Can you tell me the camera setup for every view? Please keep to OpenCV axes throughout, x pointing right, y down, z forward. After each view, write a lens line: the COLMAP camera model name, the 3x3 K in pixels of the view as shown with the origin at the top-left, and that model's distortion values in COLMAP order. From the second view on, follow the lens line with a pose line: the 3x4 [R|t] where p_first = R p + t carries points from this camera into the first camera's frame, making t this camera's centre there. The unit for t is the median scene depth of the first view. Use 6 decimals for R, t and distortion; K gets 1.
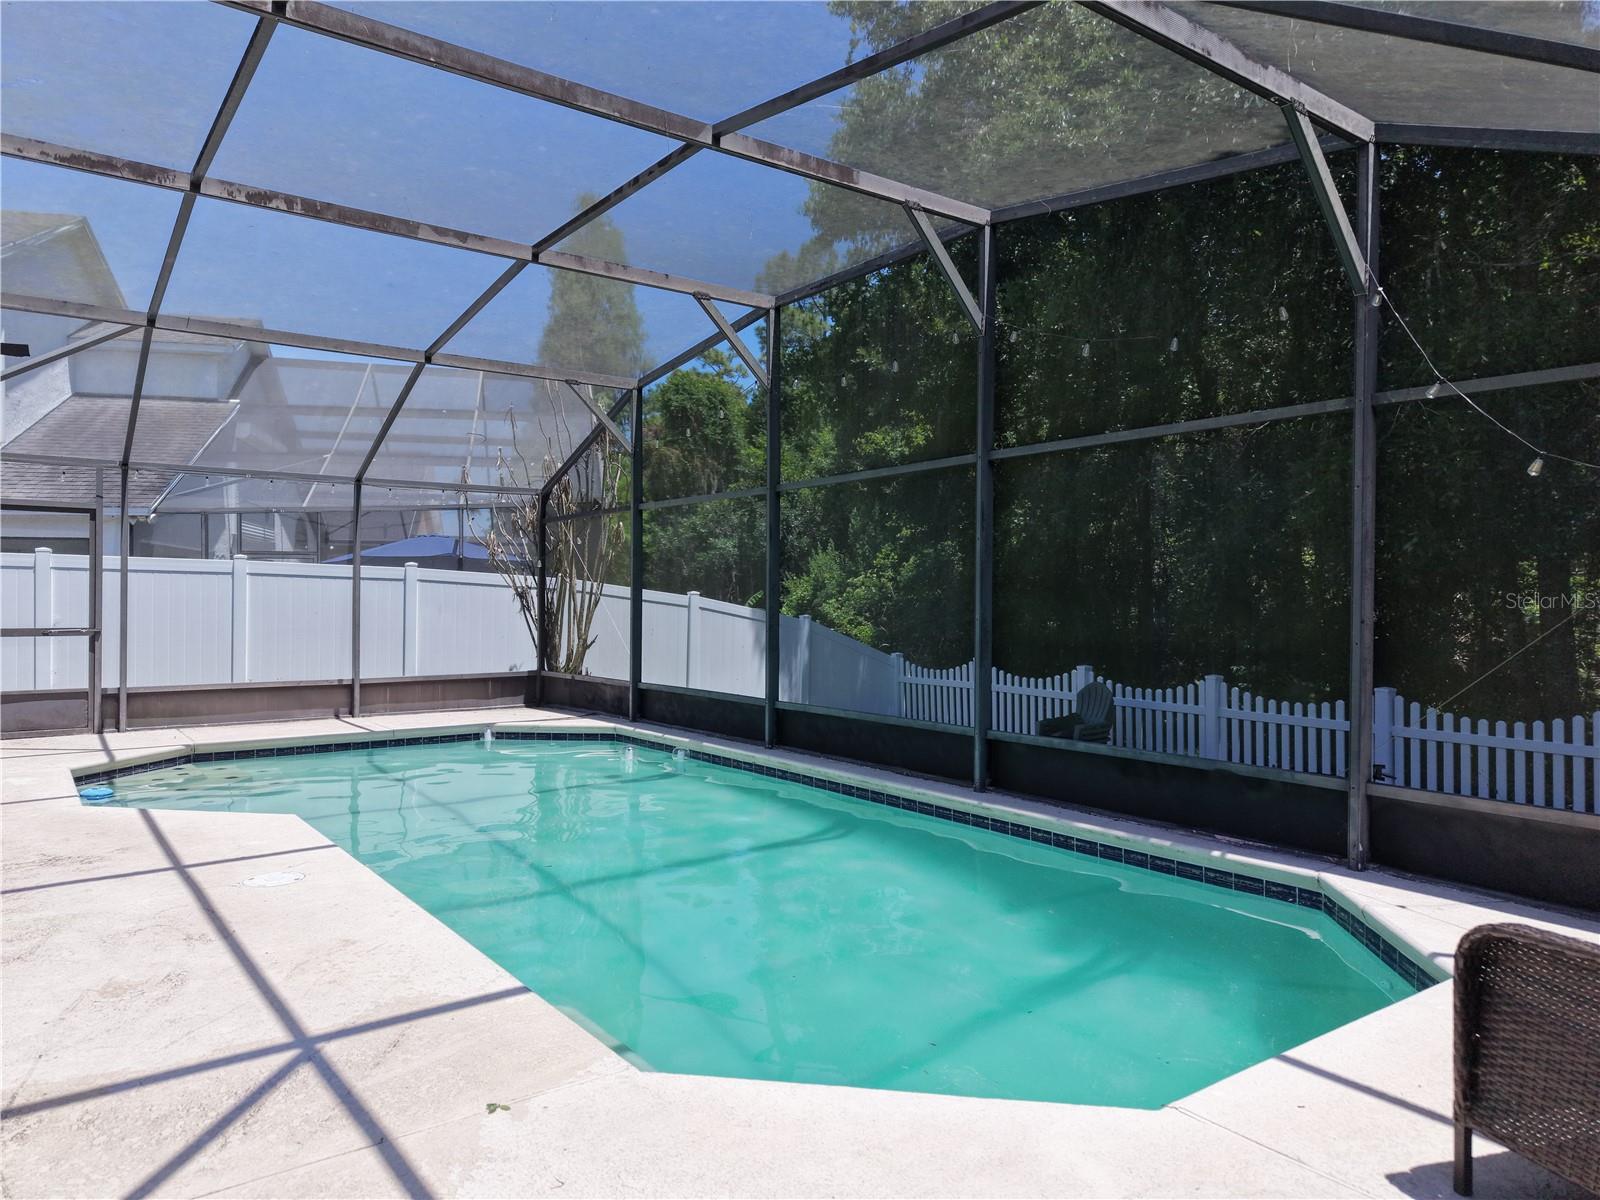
lens RADIAL K [[1070.4, 0, 800.4], [0, 1070.4, 601.5], [0, 0, 1]] dist [0.035299, -0.030668]
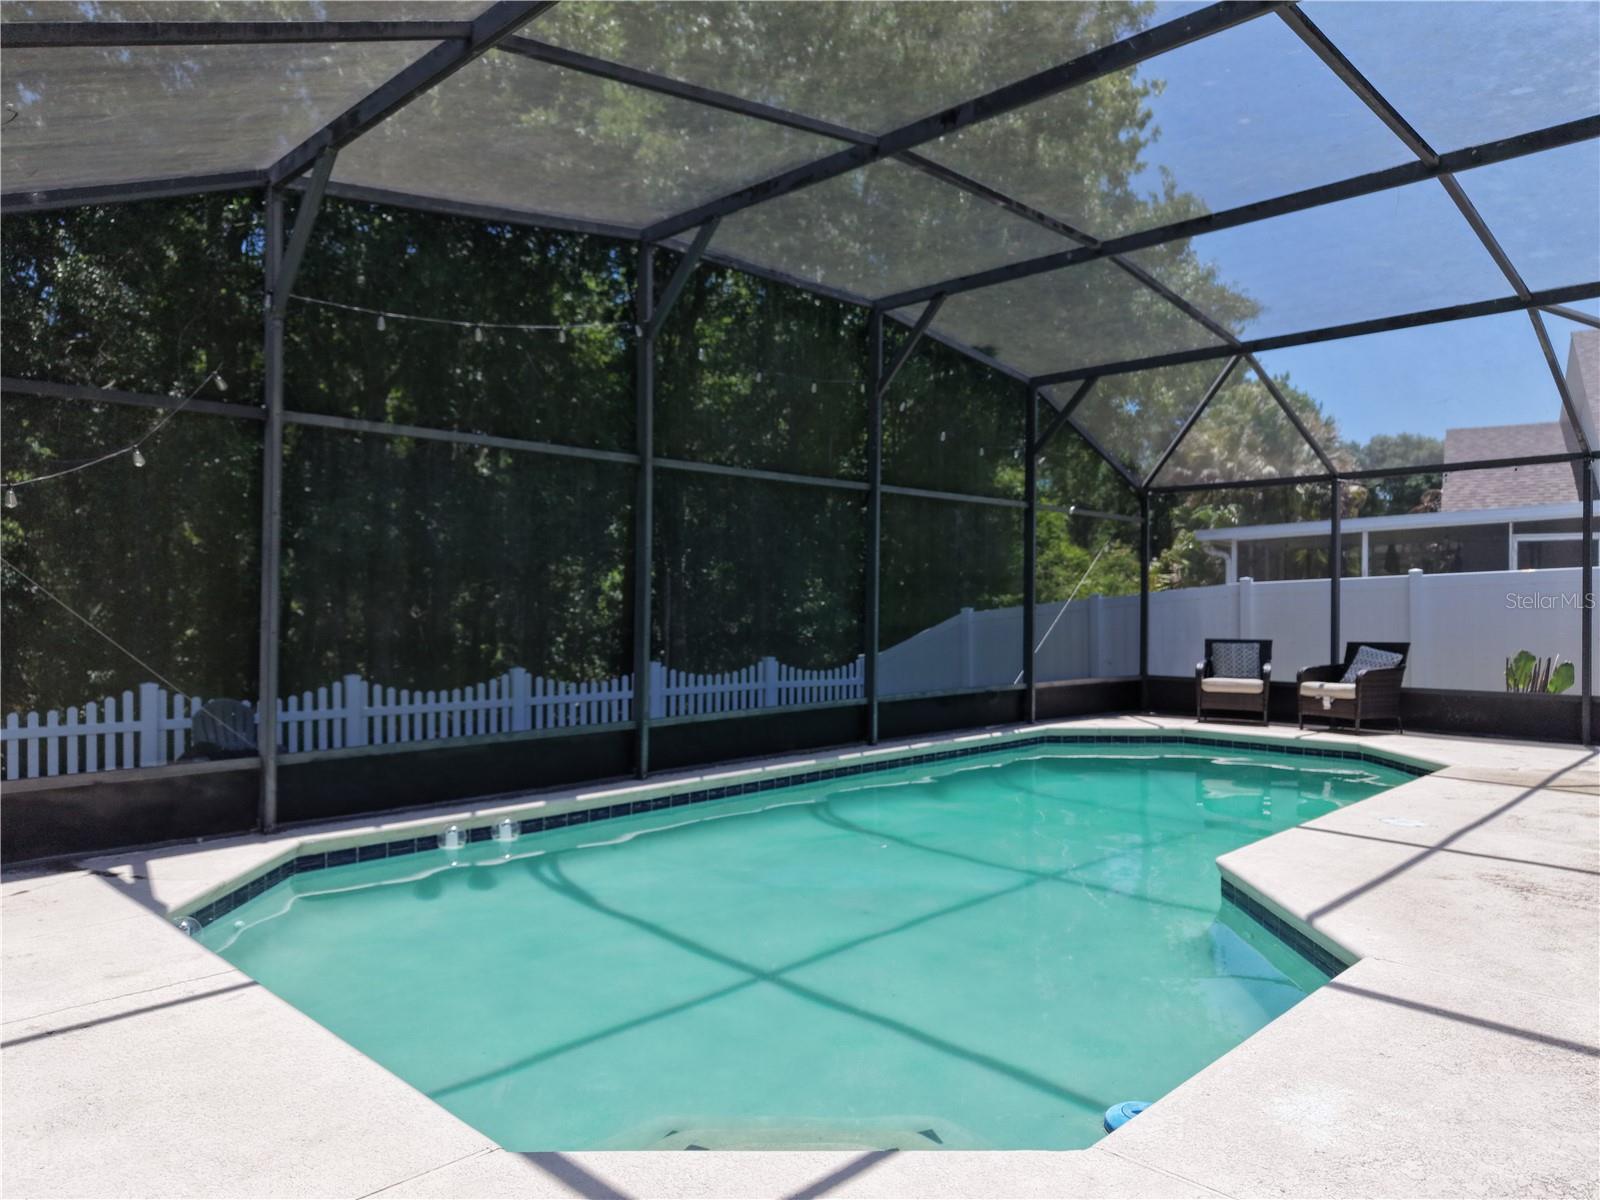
lens RADIAL K [[1070.4, 0, 800.8], [0, 1070.4, 599.4], [0, 0, 1]] dist [0.035299, -0.030668]
pose [[-0.146755, -0.010715, 0.989115, -0.709680], [-0.016290, 0.999832, 0.008414, -0.017807], [-0.989039, -0.014878, -0.146905, 0.773169]]
